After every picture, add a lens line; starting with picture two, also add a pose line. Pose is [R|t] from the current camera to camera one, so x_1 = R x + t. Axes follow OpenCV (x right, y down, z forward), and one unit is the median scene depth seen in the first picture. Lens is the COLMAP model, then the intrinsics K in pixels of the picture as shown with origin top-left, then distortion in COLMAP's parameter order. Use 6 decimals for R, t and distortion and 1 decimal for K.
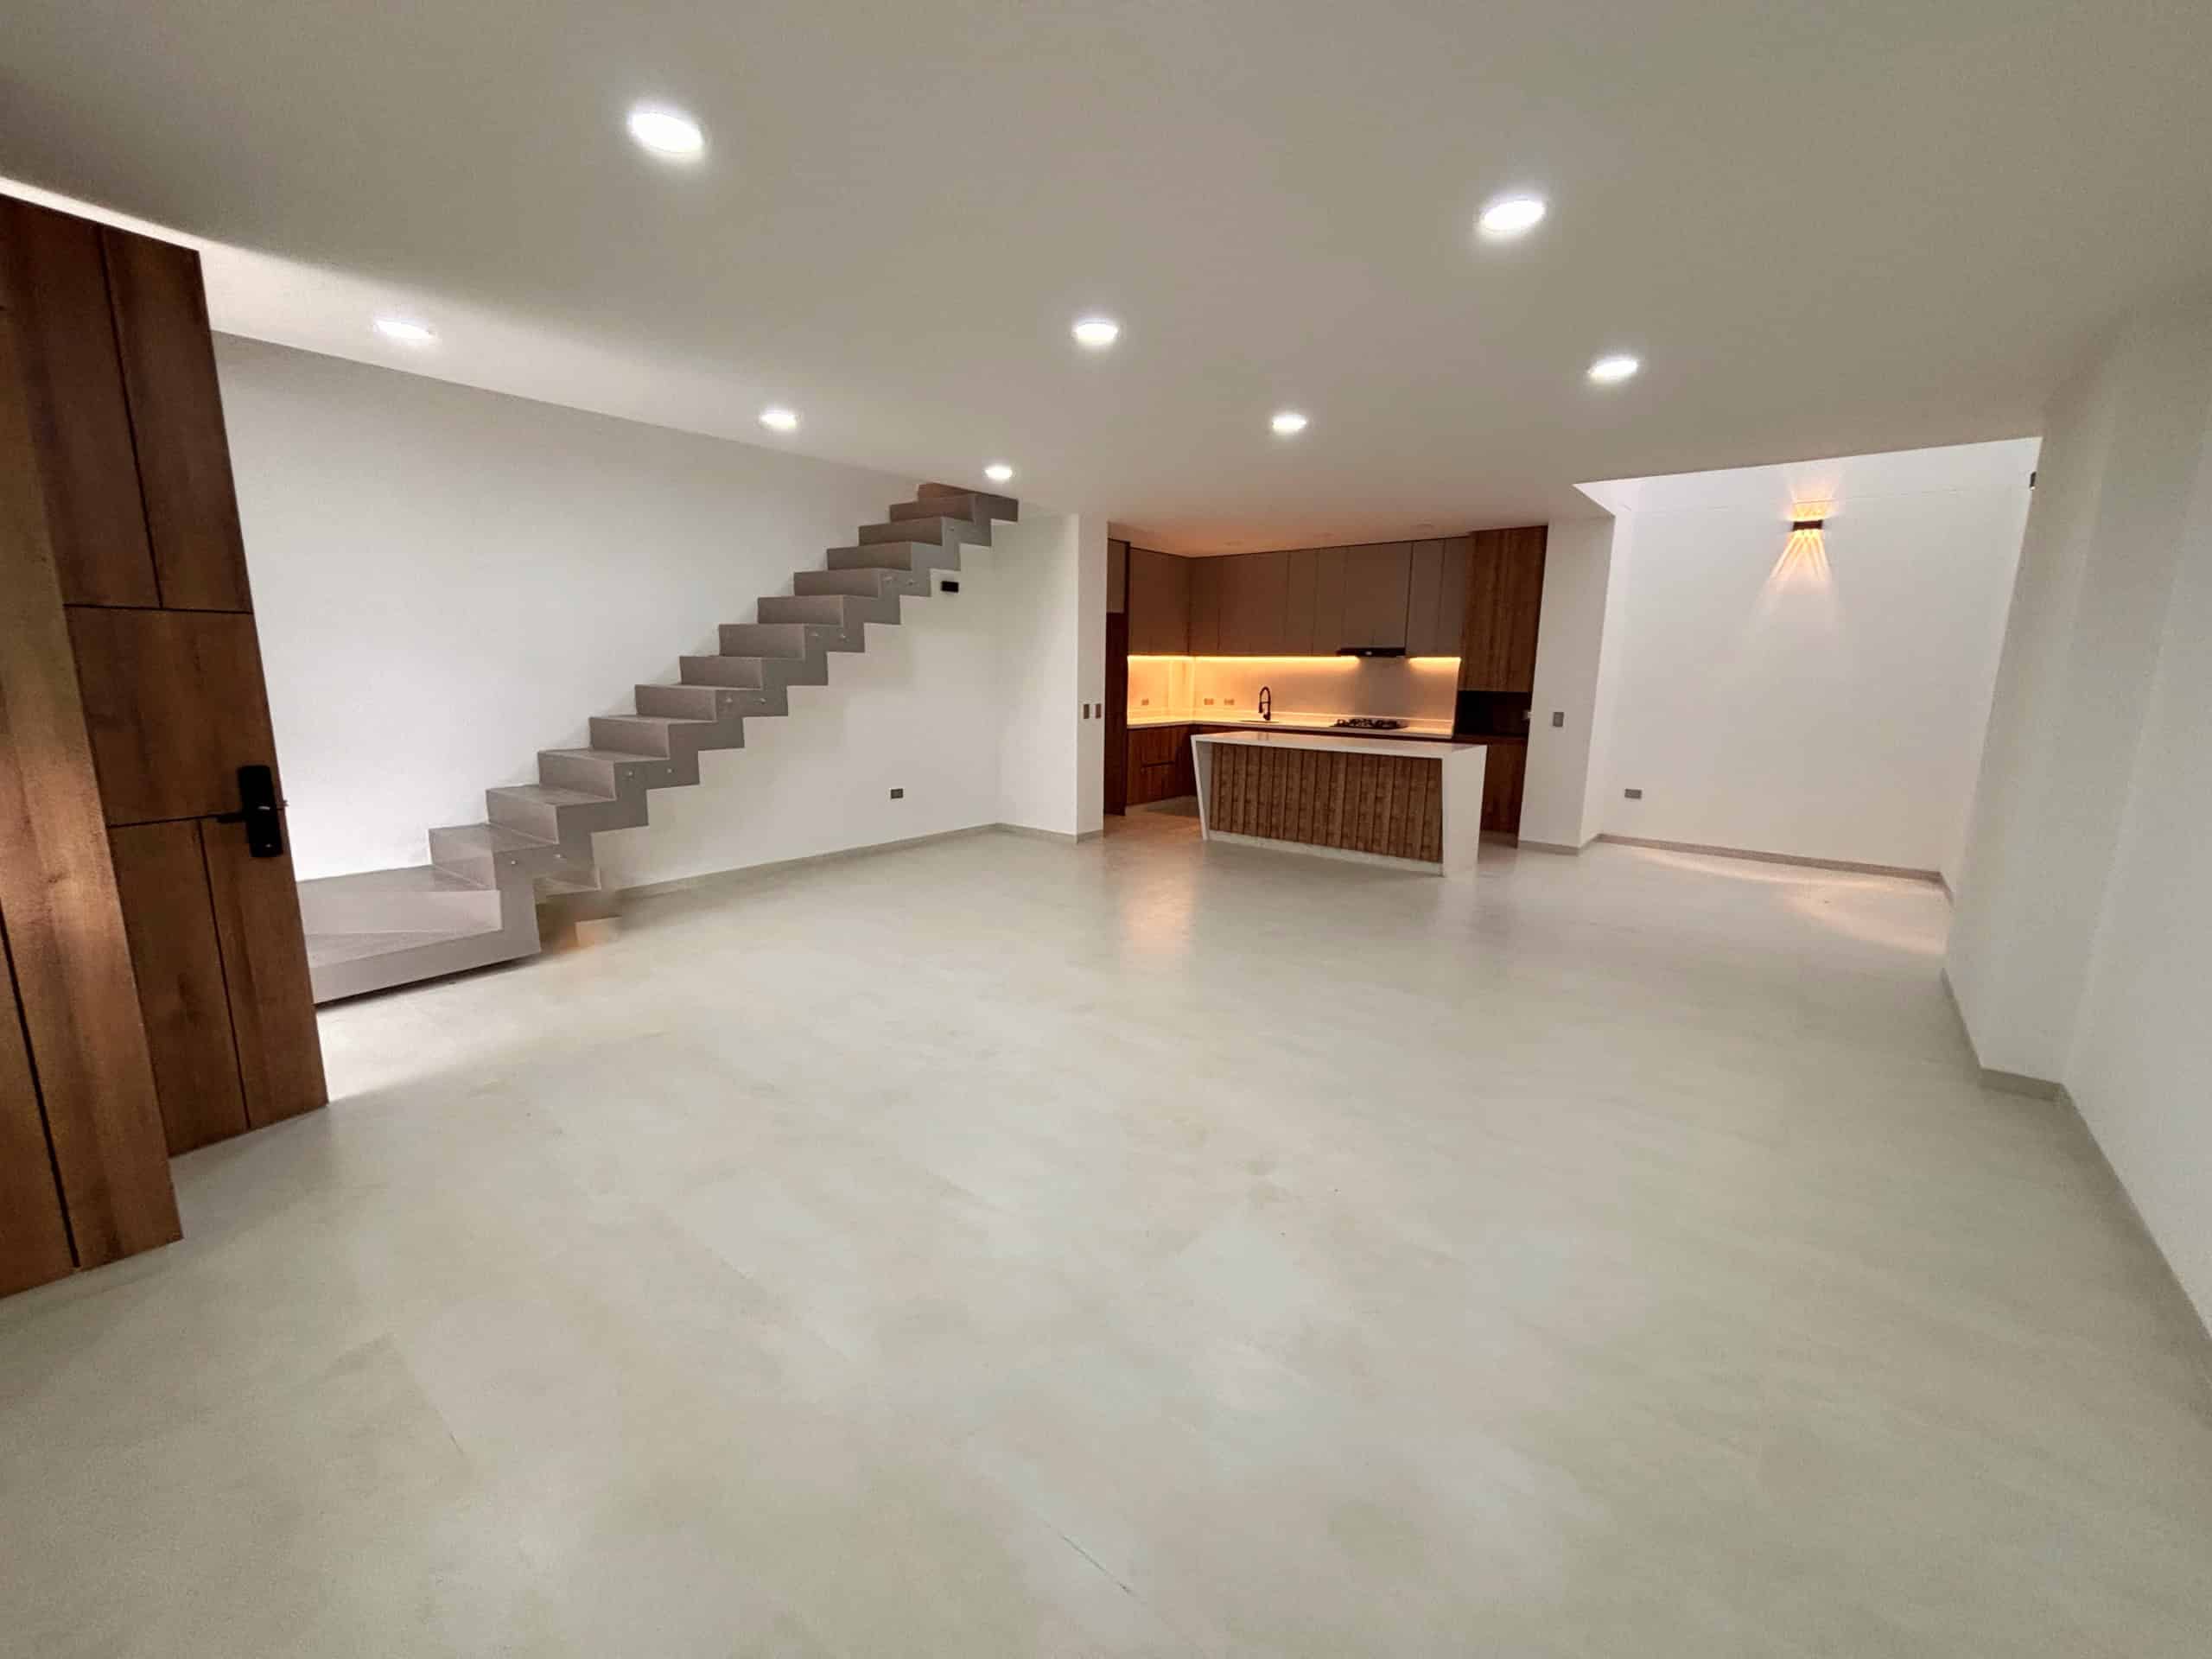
lens RADIAL K [[894.1, 0, 1092.5], [0, 894.1, 824.6], [0, 0, 1]] dist [0.000811, 0.000620]
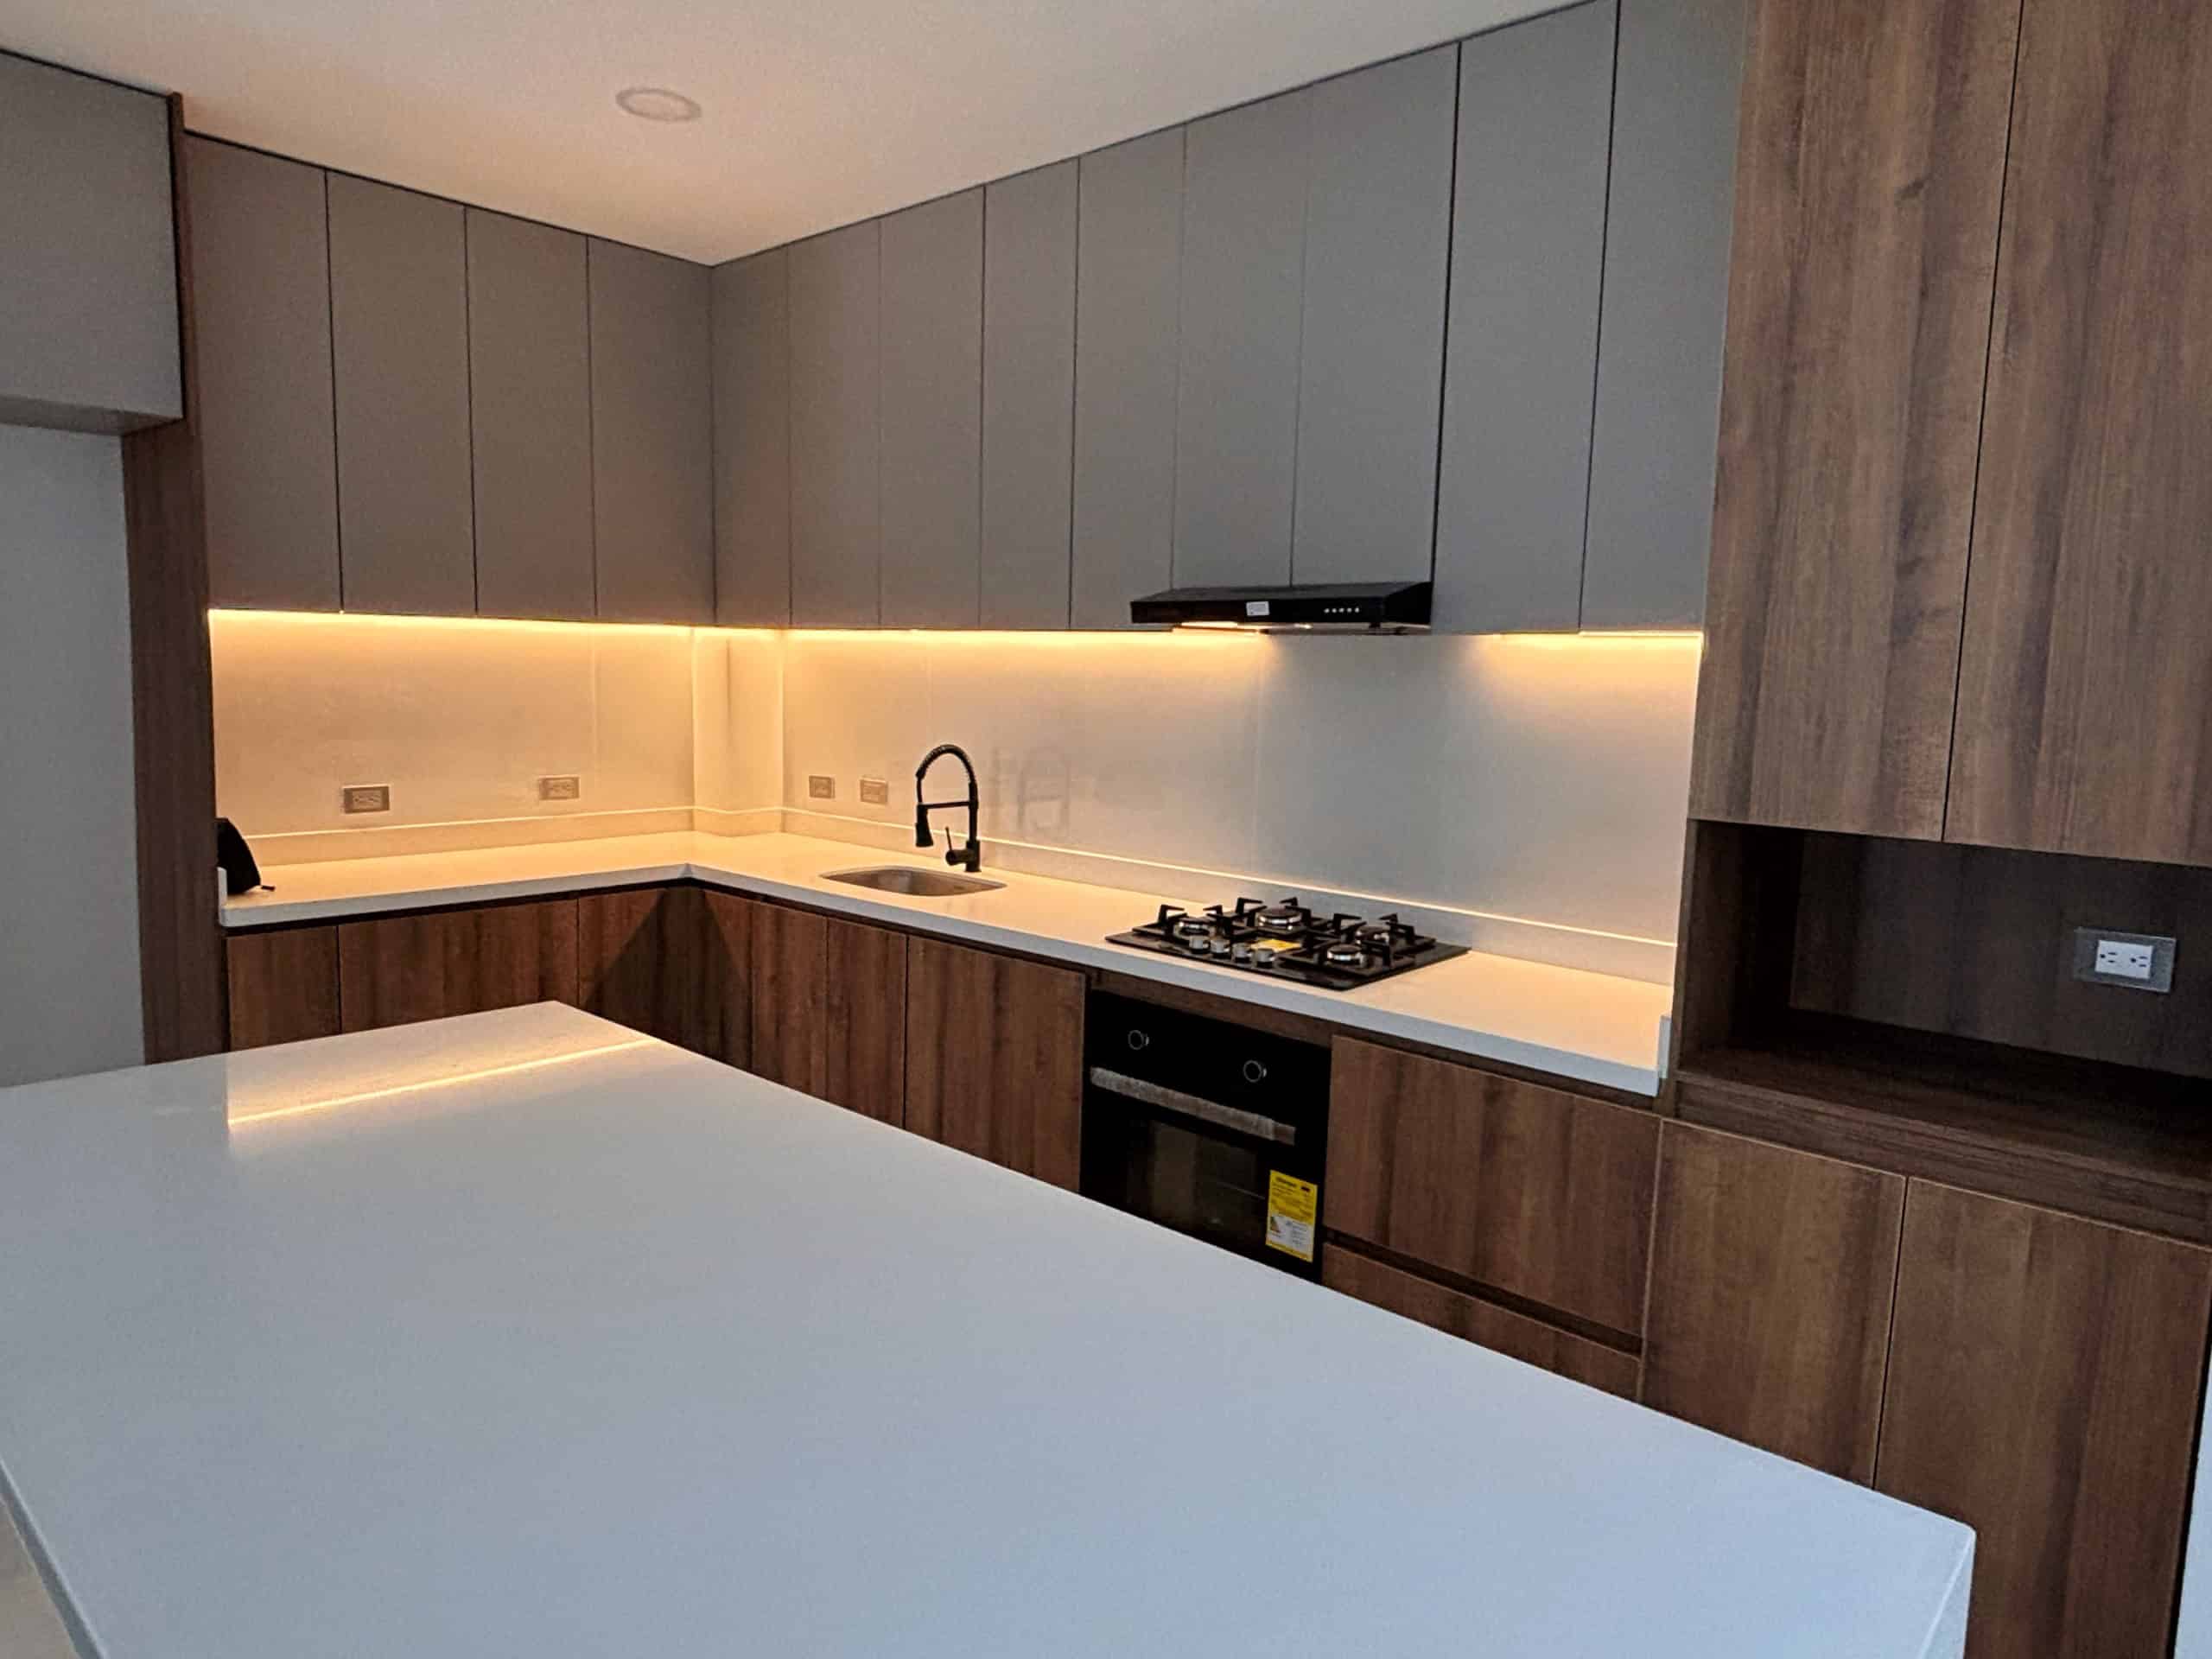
lens RADIAL K [[1346.1, 0, 1111.8], [0, 1346.1, 815.9], [0, 0, 1]] dist [0.002992, -0.002705]
pose [[0.999057, 0.016343, -0.040214, 0.341587], [-0.018866, 0.997823, -0.063199, -0.146431], [0.039094, 0.063898, 0.997190, 0.821101]]
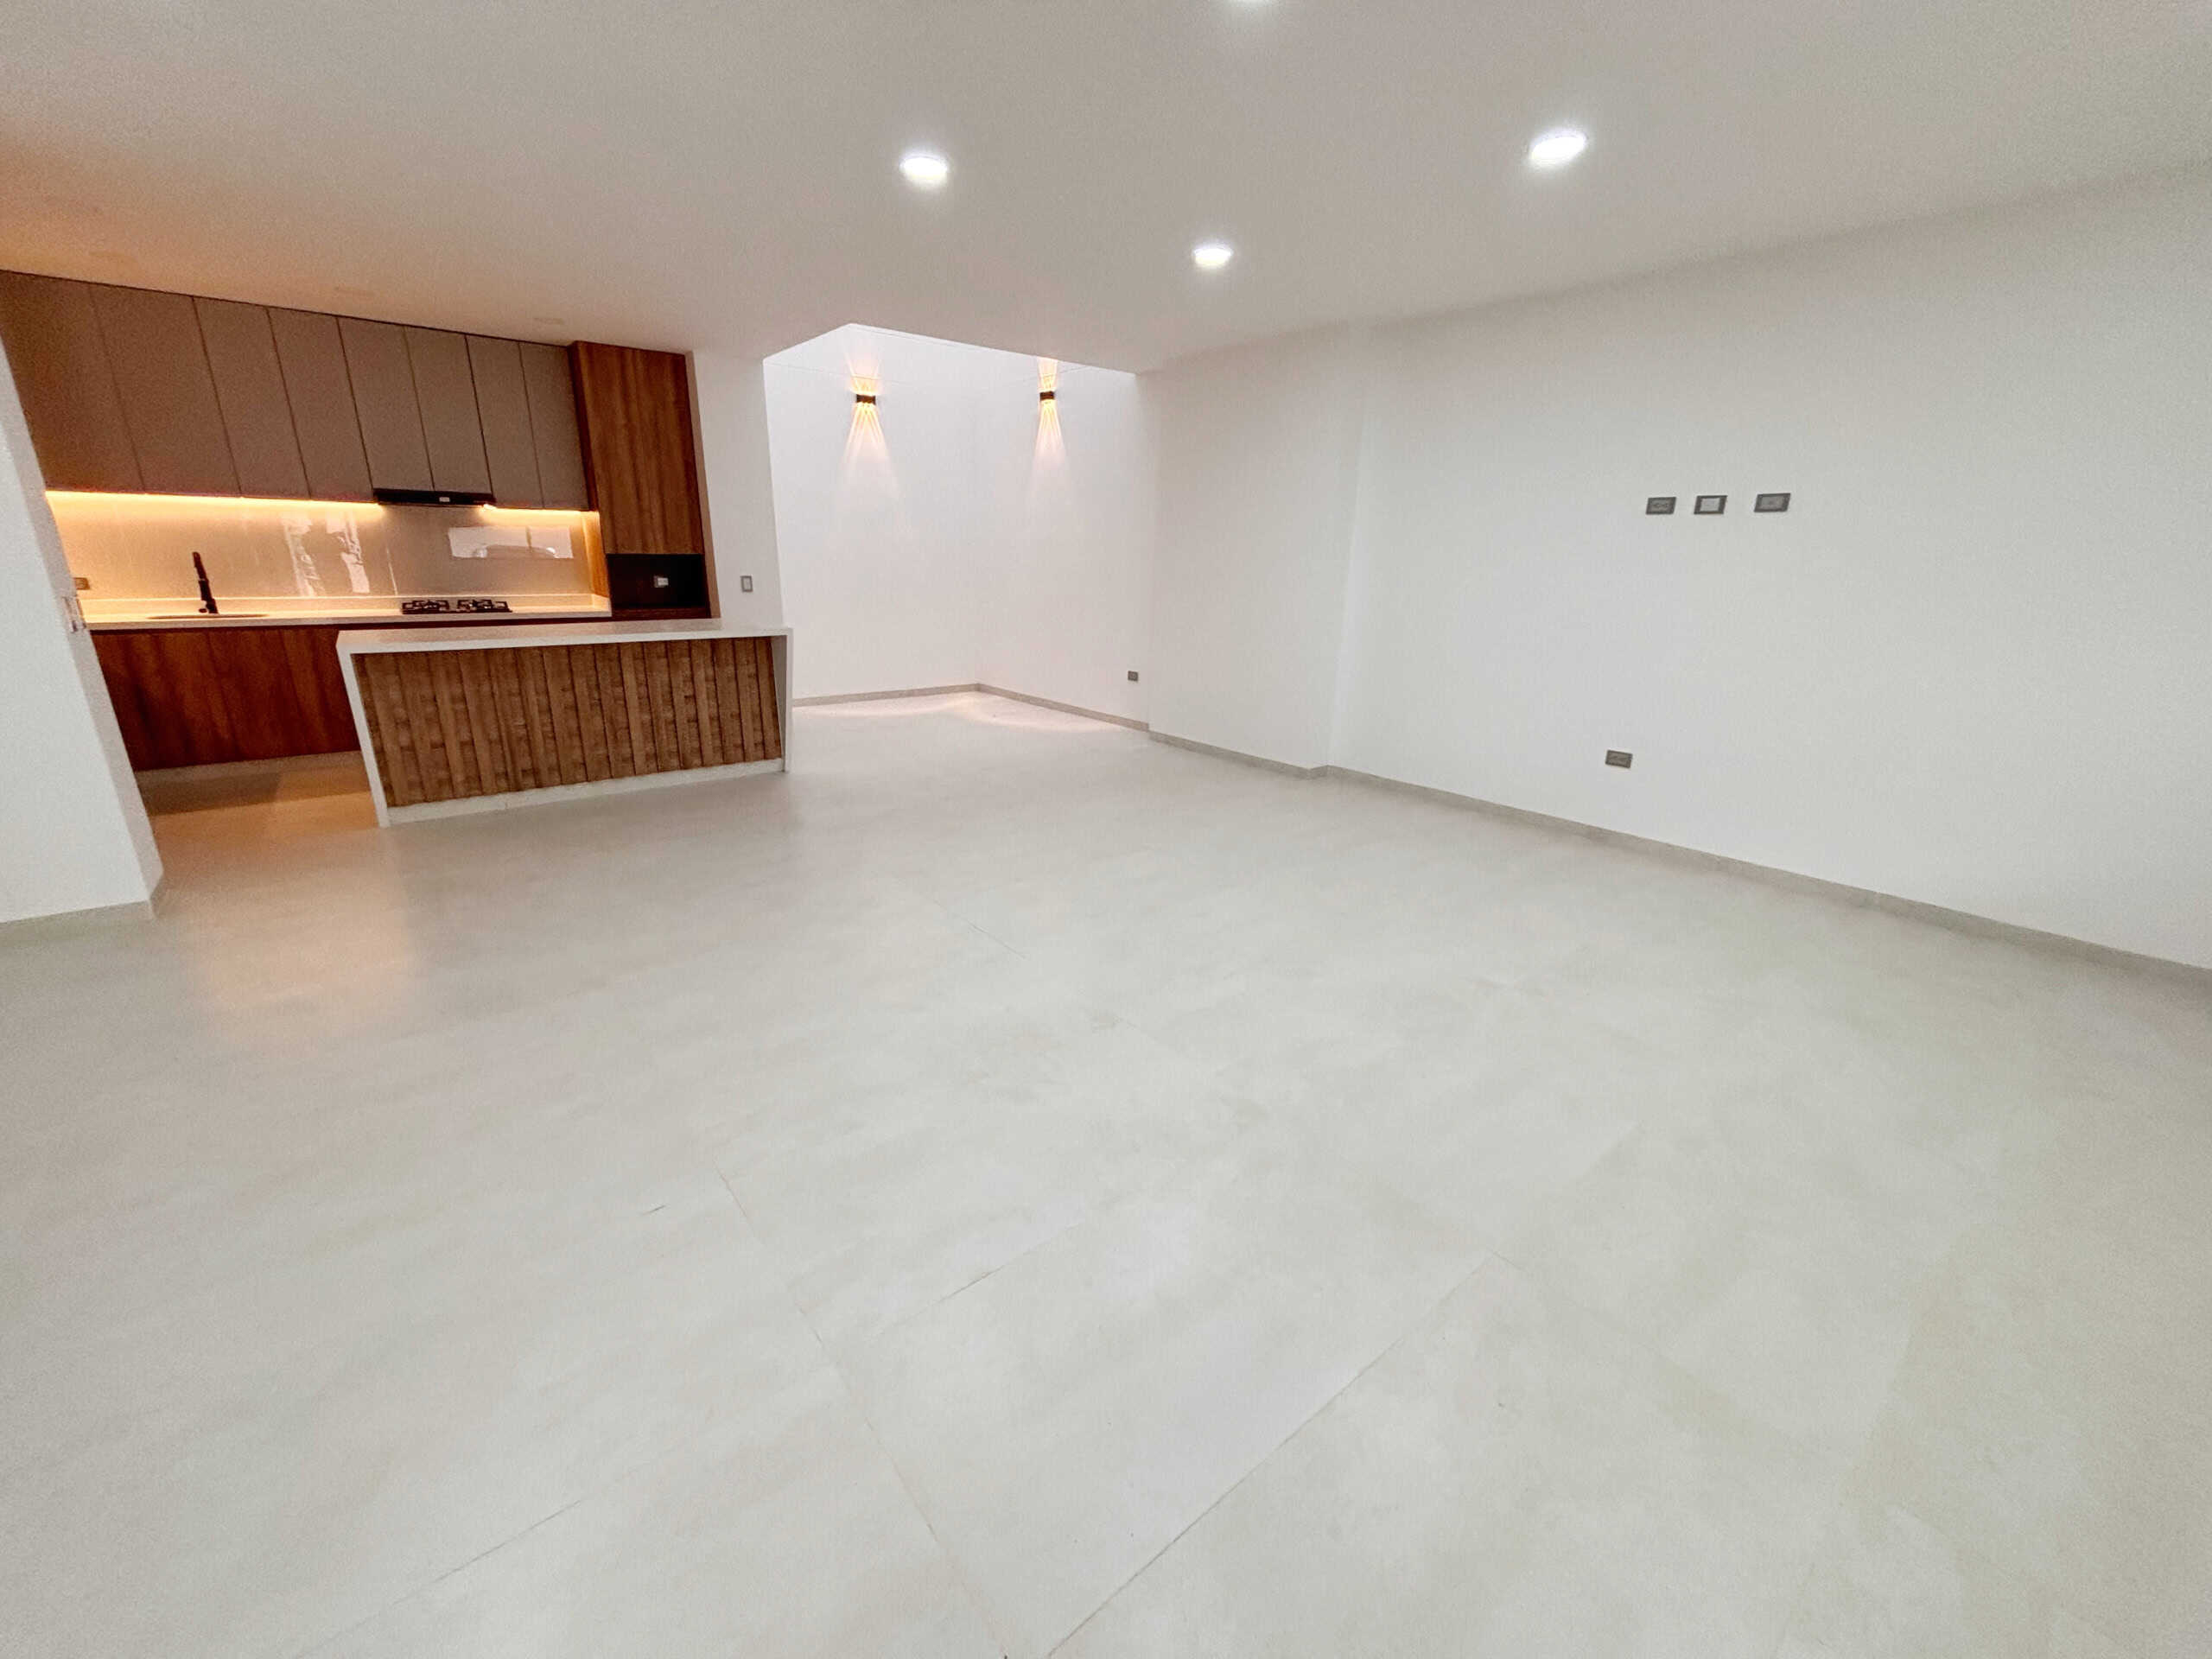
lens RADIAL K [[894.1, 0, 1118.2], [0, 894.1, 817.5], [0, 0, 1]] dist [0.000811, 0.000620]
pose [[0.203271, -0.292790, 0.934321, -0.342119], [0.156387, 0.951701, 0.264213, -0.073067], [-0.966553, 0.092408, 0.239242, 0.436142]]
